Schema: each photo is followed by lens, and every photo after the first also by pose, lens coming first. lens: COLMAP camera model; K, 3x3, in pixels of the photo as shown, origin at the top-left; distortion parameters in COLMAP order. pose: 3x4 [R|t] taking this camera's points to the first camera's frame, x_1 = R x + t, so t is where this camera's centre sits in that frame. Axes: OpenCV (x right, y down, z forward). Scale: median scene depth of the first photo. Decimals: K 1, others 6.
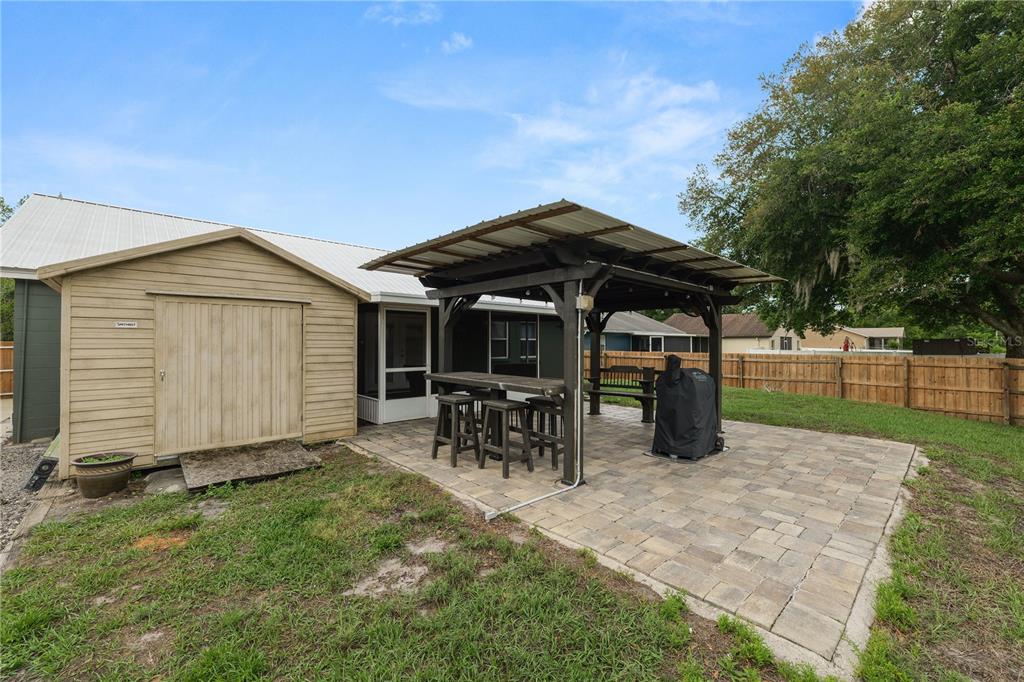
lens RADIAL K [[416.2, 0, 512.0], [0, 416.2, 341.0], [0, 0, 1]] dist [-0.003010, -0.000352]
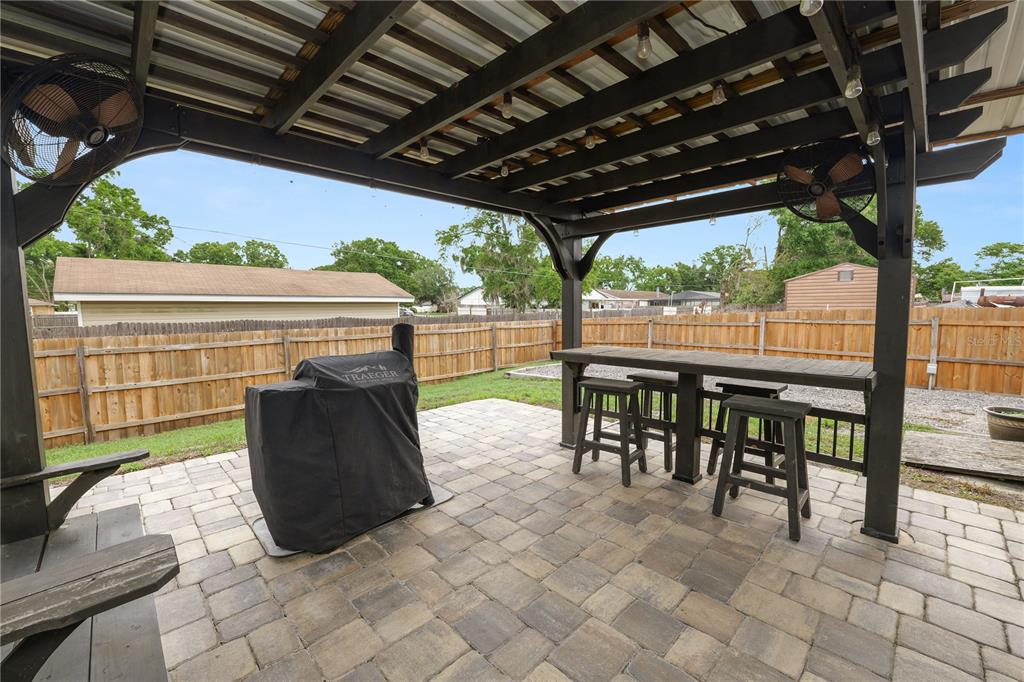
lens RADIAL K [[417.5, 0, 512.0], [0, 417.5, 341.4], [0, 0, 1]] dist [-0.011956, 0.000135]
pose [[-0.999534, 0.009238, -0.029088, 0.112725], [0.007023, 0.997134, 0.075324, 0.006905], [0.029701, 0.075085, -0.996735, 0.699958]]
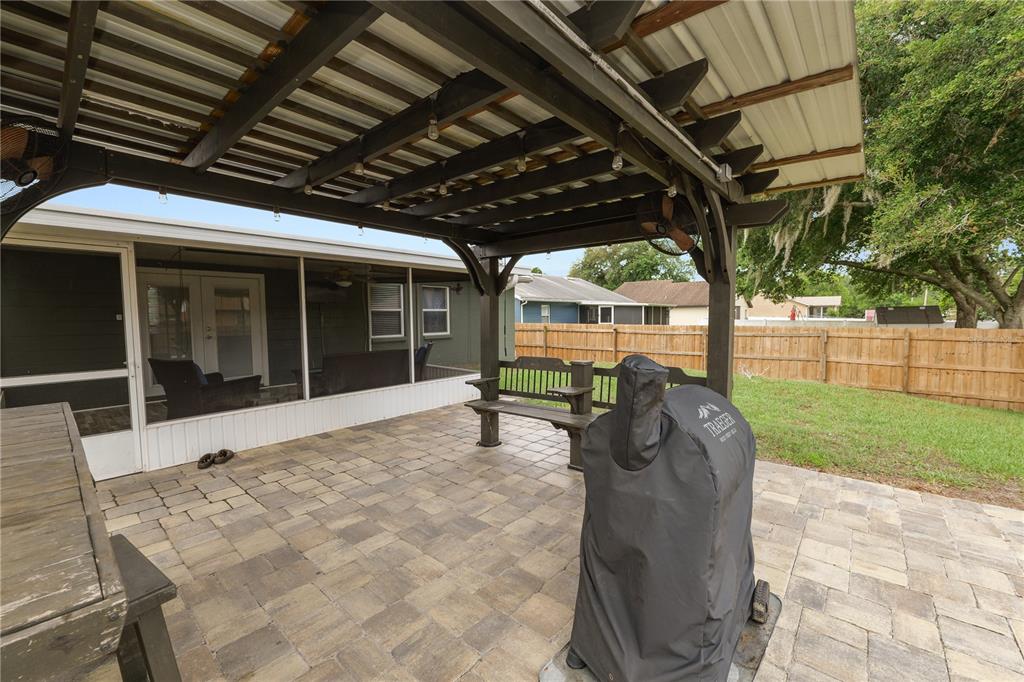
lens RADIAL K [[417.5, 0, 512.0], [0, 417.5, 341.4], [0, 0, 1]] dist [-0.011956, 0.000135]
pose [[0.993917, -0.016367, 0.108911, 0.120256], [0.008757, 0.997510, 0.069984, 0.001481], [-0.109785, -0.068605, 0.991585, 0.322590]]
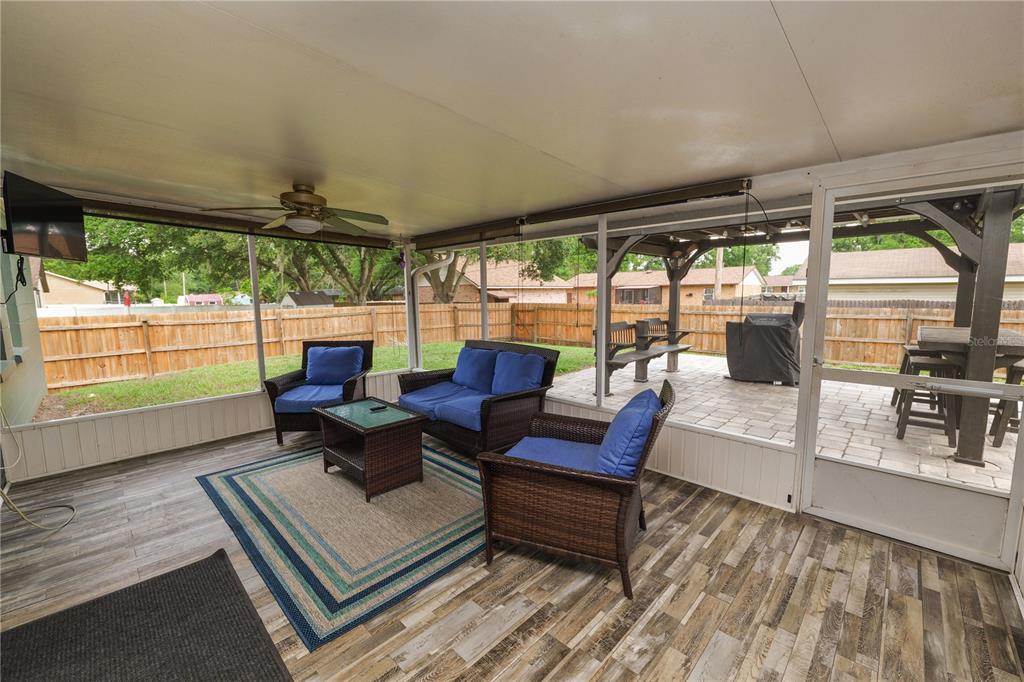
lens RADIAL K [[416.2, 0, 512.0], [0, 416.2, 341.0], [0, 0, 1]] dist [-0.003010, -0.000352]
pose [[-0.057695, -0.115655, 0.991612, -0.345401], [0.005488, 0.993215, 0.116162, 0.000749], [-0.998319, 0.012144, -0.056669, 0.843633]]
